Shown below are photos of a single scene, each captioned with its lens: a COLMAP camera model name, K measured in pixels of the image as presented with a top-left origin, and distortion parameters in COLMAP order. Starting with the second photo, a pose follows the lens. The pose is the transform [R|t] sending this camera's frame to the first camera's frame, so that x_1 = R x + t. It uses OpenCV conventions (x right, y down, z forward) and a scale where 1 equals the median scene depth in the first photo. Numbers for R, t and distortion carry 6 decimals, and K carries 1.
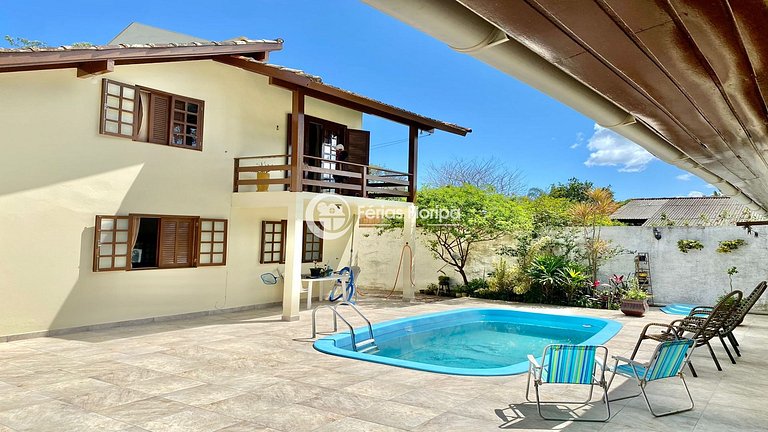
lens RADIAL K [[520.4, 0, 380.1], [0, 520.4, 211.8], [0, 0, 1]] dist [0.032549, -0.028724]
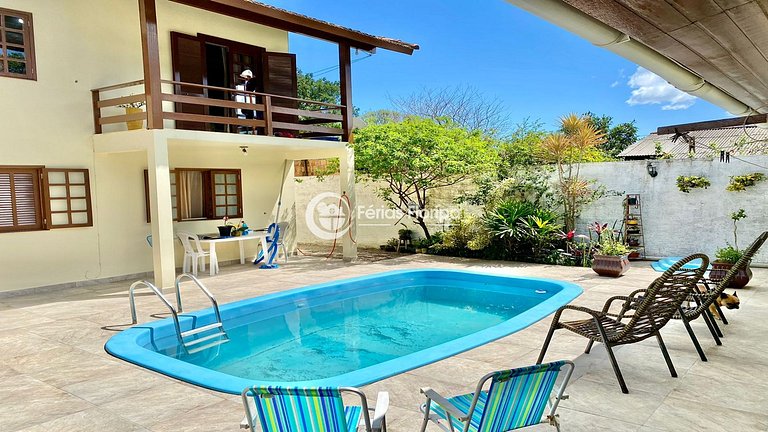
lens RADIAL K [[520.4, 0, 390.7], [0, 520.4, 220.0], [0, 0, 1]] dist [0.032549, -0.028724]
pose [[0.998246, -0.027989, -0.052164, 0.176073], [0.033689, 0.993158, 0.111815, 0.015803], [0.048678, -0.113376, 0.992359, 0.191283]]
